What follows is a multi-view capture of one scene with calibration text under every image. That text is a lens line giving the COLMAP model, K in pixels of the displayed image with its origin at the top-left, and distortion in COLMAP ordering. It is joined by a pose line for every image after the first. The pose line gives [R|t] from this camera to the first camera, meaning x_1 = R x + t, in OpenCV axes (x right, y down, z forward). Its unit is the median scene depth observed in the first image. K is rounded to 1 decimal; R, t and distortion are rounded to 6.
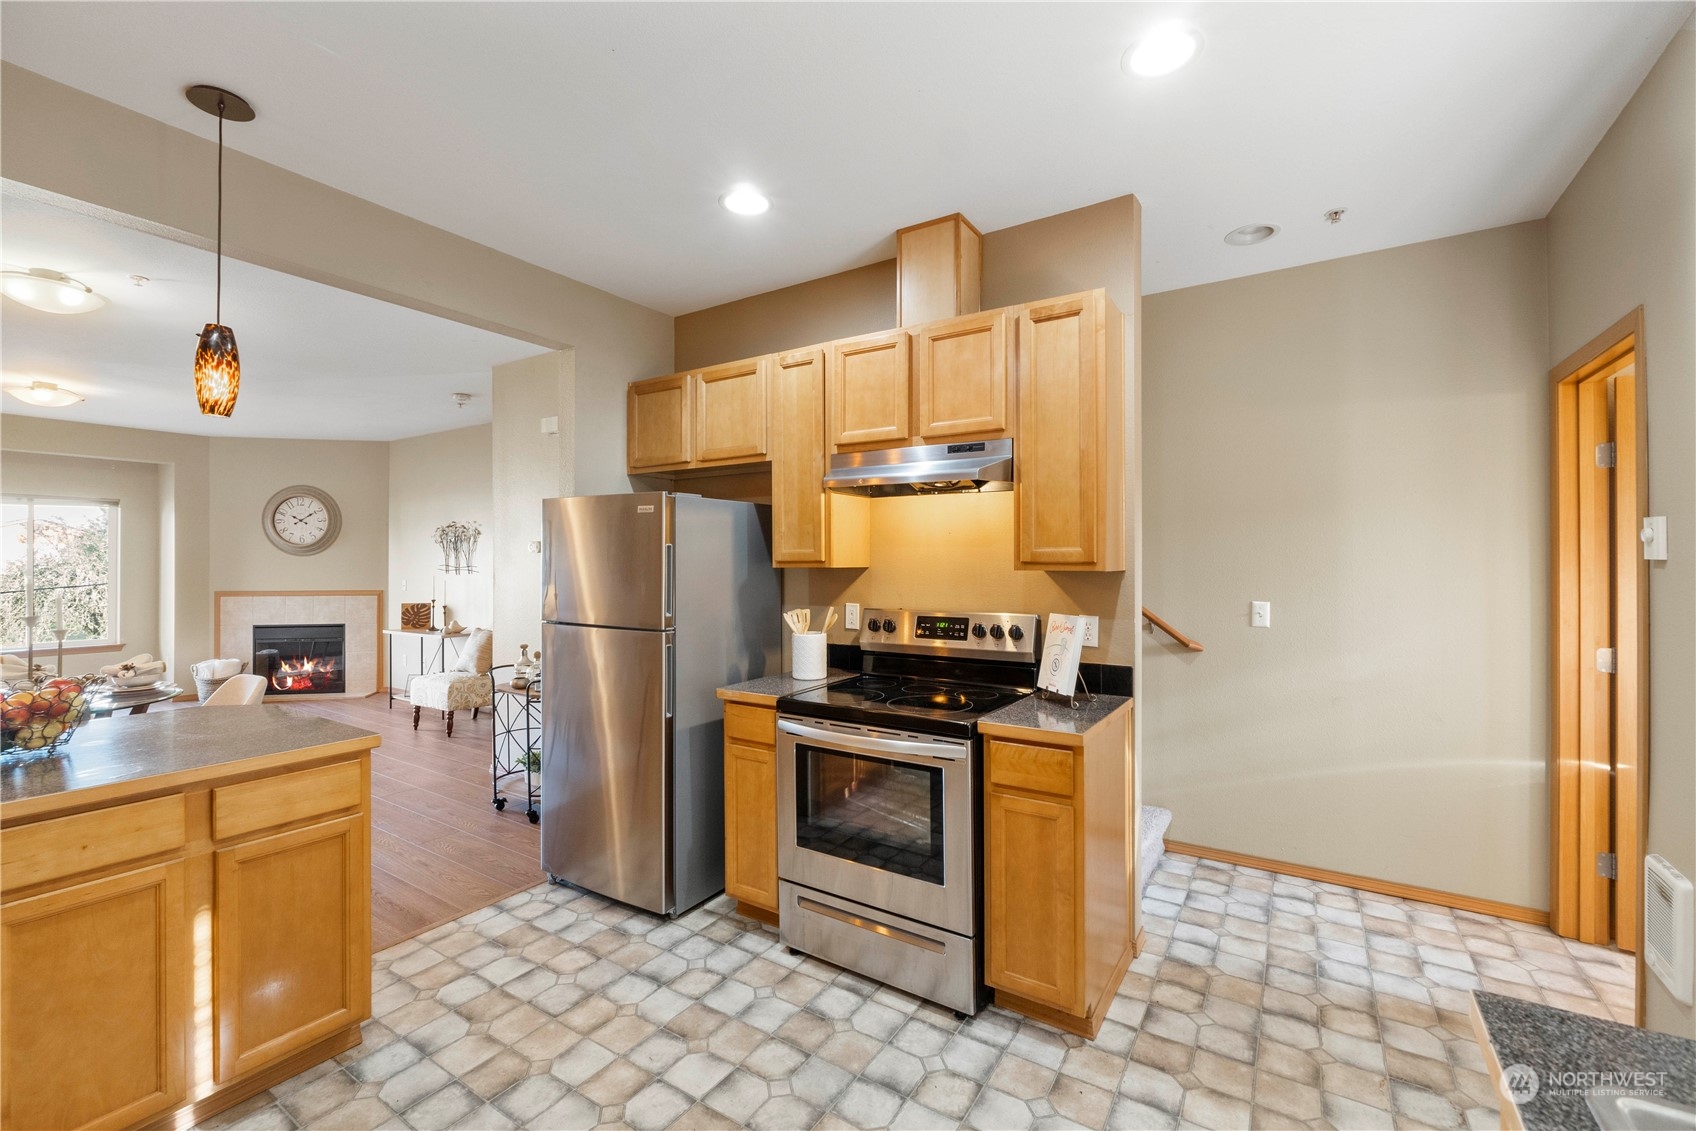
lens RADIAL K [[717.0, 0, 842.5], [0, 717.0, 560.5], [0, 0, 1]] dist [-0.003247, -0.000296]
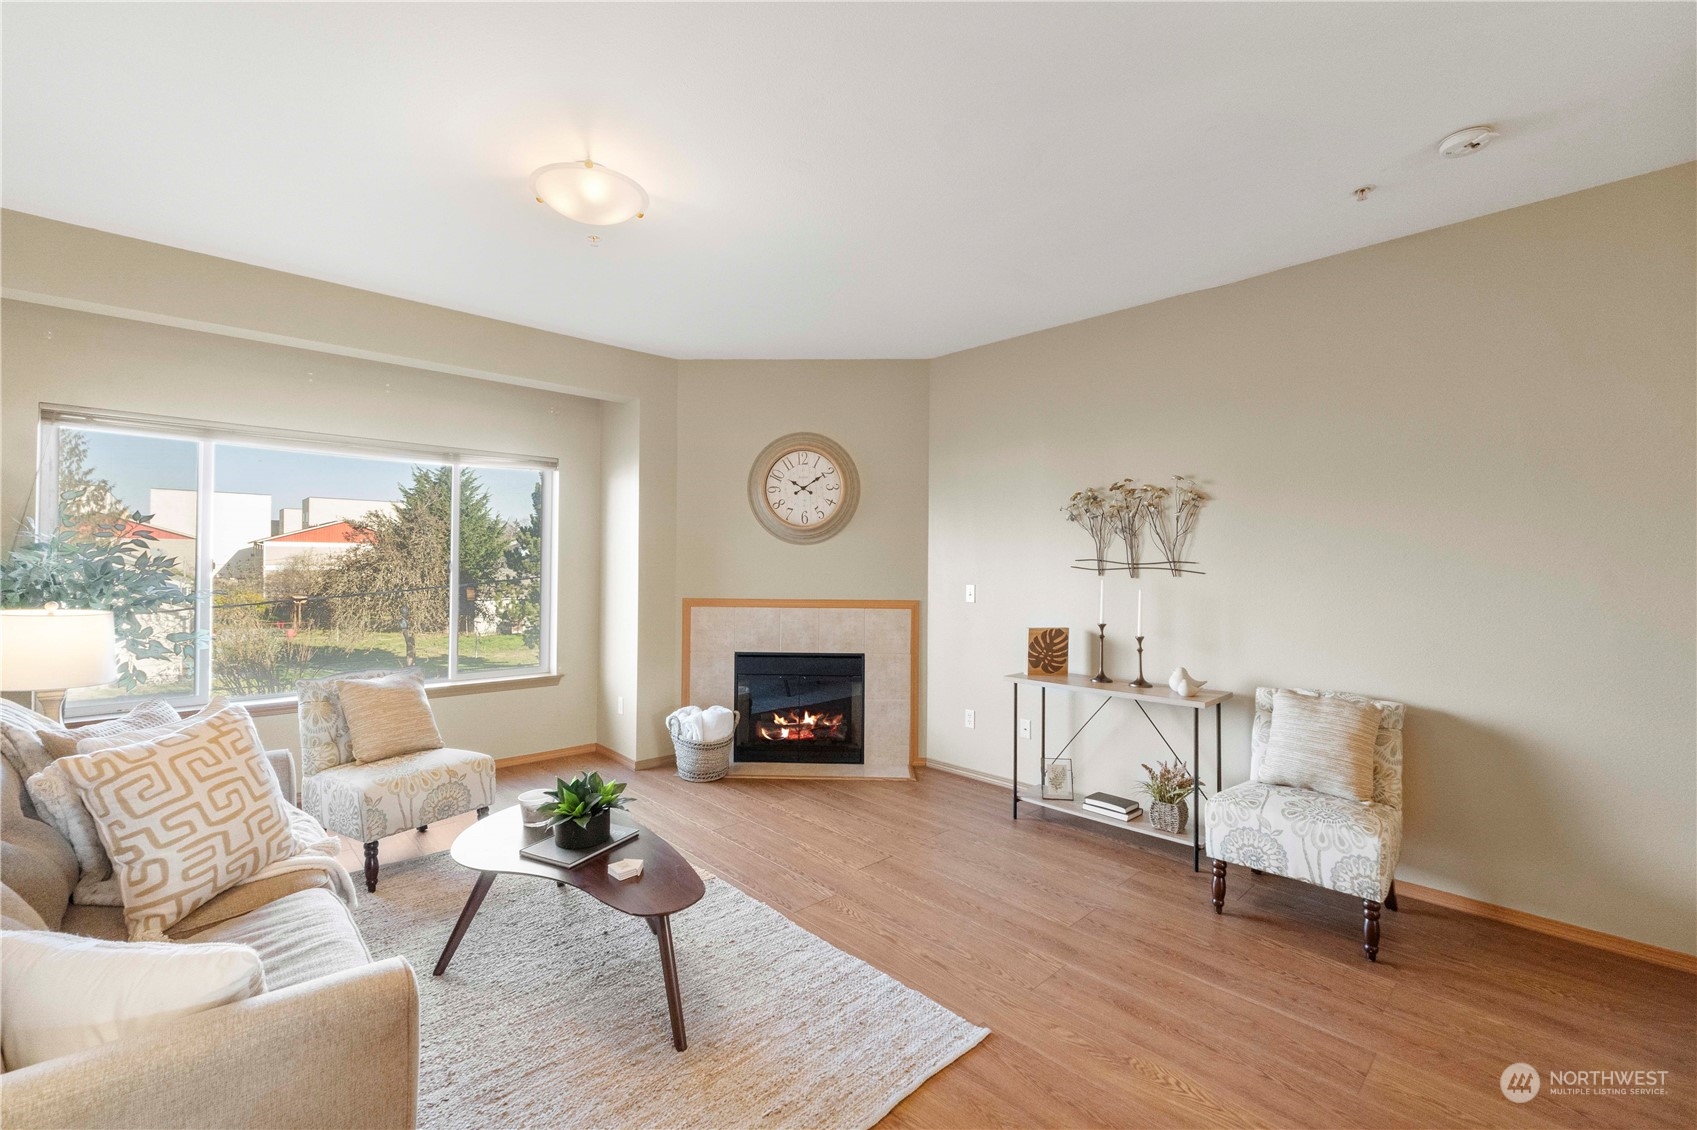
lens RADIAL K [[717.4, 0, 843.0], [0, 717.4, 560.0], [0, 0, 1]] dist [-0.003247, -0.000296]
pose [[0.973747, 0.006300, -0.227548, -0.579921], [-0.006956, 0.999974, -0.002077, 0.008619], [0.227529, 0.003605, 0.973765, 0.392343]]
